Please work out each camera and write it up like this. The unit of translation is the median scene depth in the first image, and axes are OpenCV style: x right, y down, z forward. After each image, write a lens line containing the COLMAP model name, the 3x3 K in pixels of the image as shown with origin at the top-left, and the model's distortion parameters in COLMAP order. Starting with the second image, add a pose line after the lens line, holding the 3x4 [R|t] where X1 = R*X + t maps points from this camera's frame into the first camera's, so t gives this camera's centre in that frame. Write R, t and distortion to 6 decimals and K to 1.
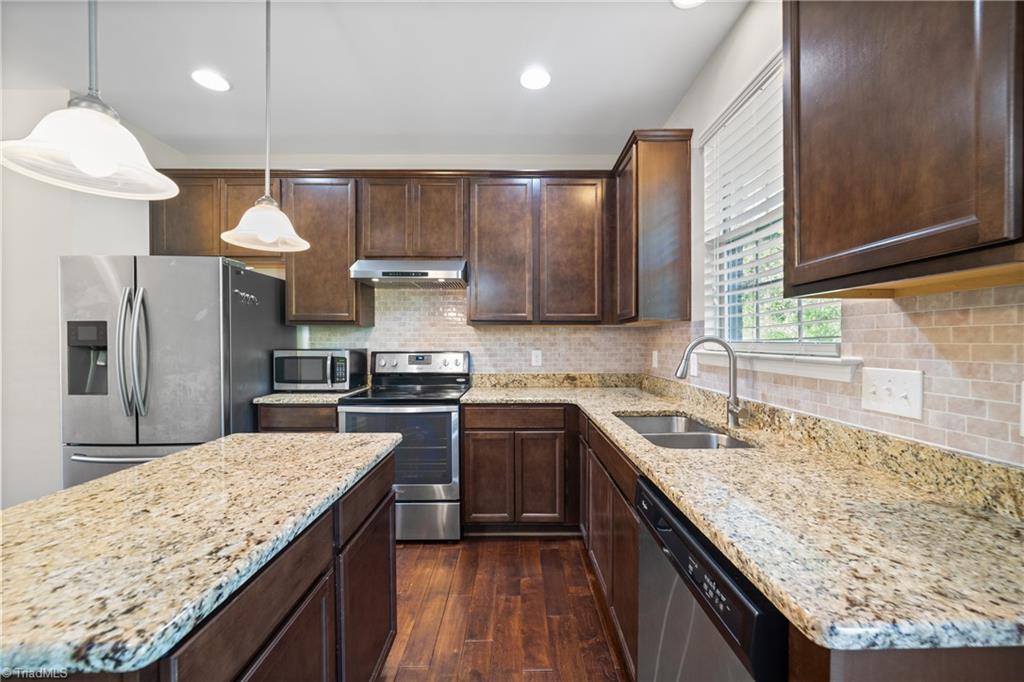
lens RADIAL K [[395.6, 0, 519.7], [0, 395.6, 340.6], [0, 0, 1]] dist [-0.006905, -0.000023]
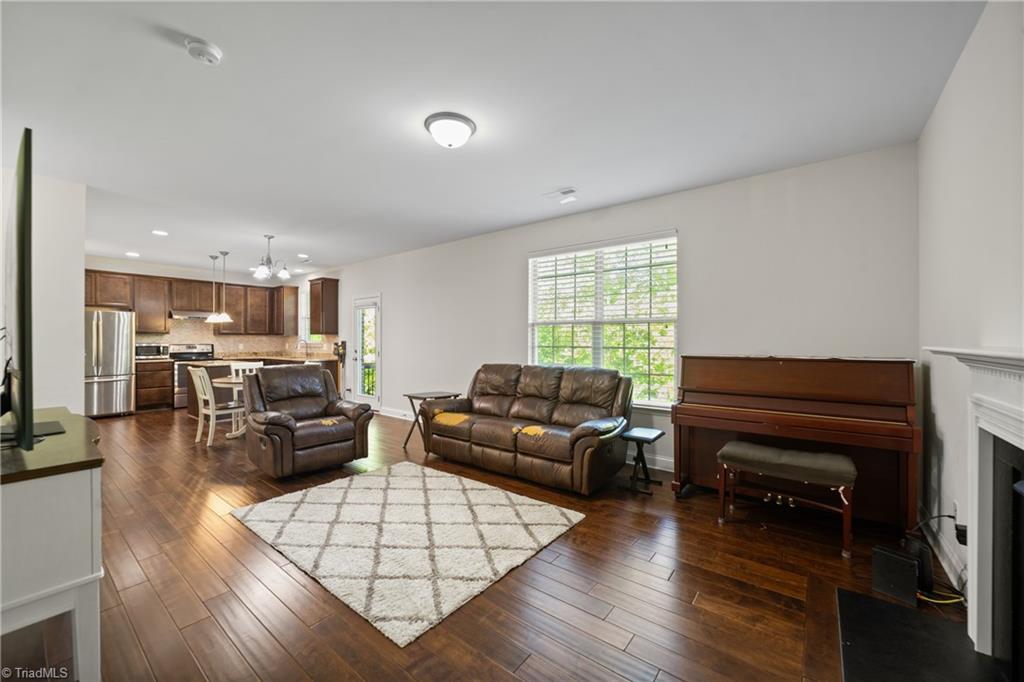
lens RADIAL K [[388.3, 0, 515.7], [0, 388.3, 344.4], [0, 0, 1]] dist [-0.005414, 0.000038]
pose [[0.616876, -0.004992, 0.787044, -1.037720], [-0.002486, 0.999963, 0.008291, 0.001992], [-0.787056, -0.007071, 0.616841, -2.525007]]
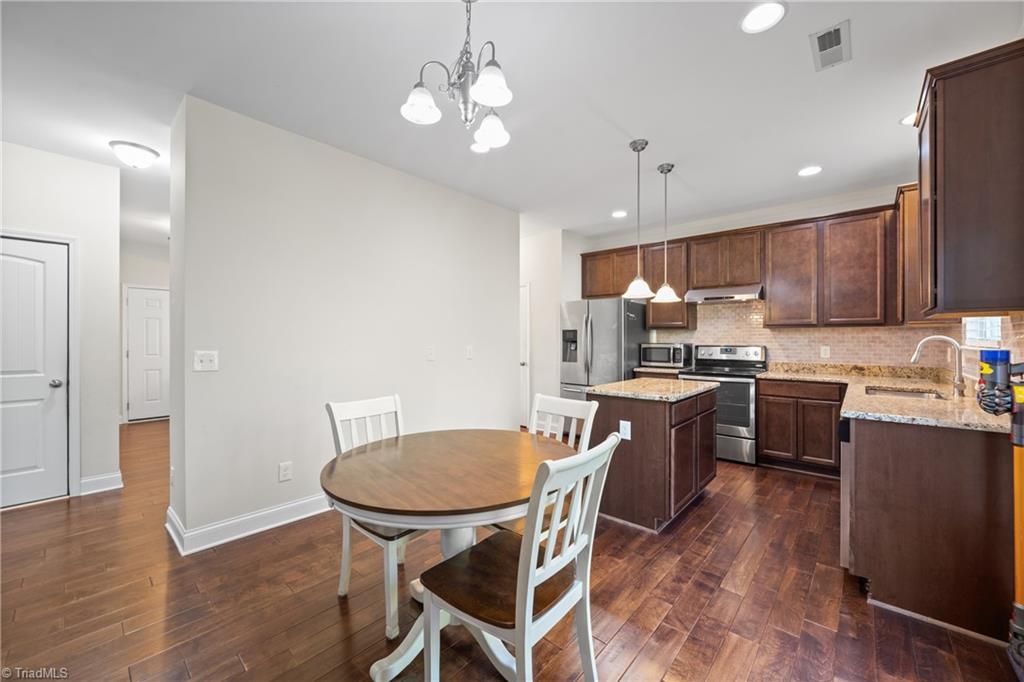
lens RADIAL K [[395.6, 0, 519.7], [0, 395.6, 340.6], [0, 0, 1]] dist [-0.006905, -0.000023]
pose [[0.745715, 0.005136, -0.666246, 0.176374], [-0.001657, 0.999981, 0.005854, 0.000551], [0.666263, -0.003261, 0.745709, -0.730229]]
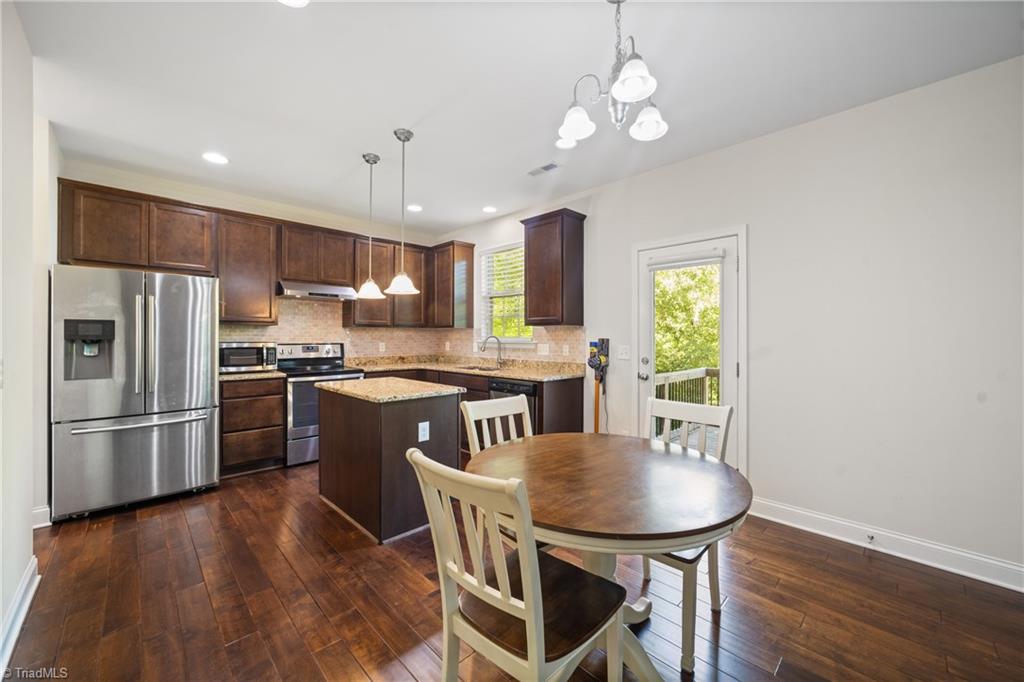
lens RADIAL K [[395.6, 0, 519.7], [0, 395.6, 340.6], [0, 0, 1]] dist [-0.006905, -0.000023]
pose [[0.714660, -0.003596, 0.699462, -0.790196], [-0.003943, 0.999950, 0.009170, -0.000272], [-0.699461, -0.009312, 0.714611, -0.660609]]
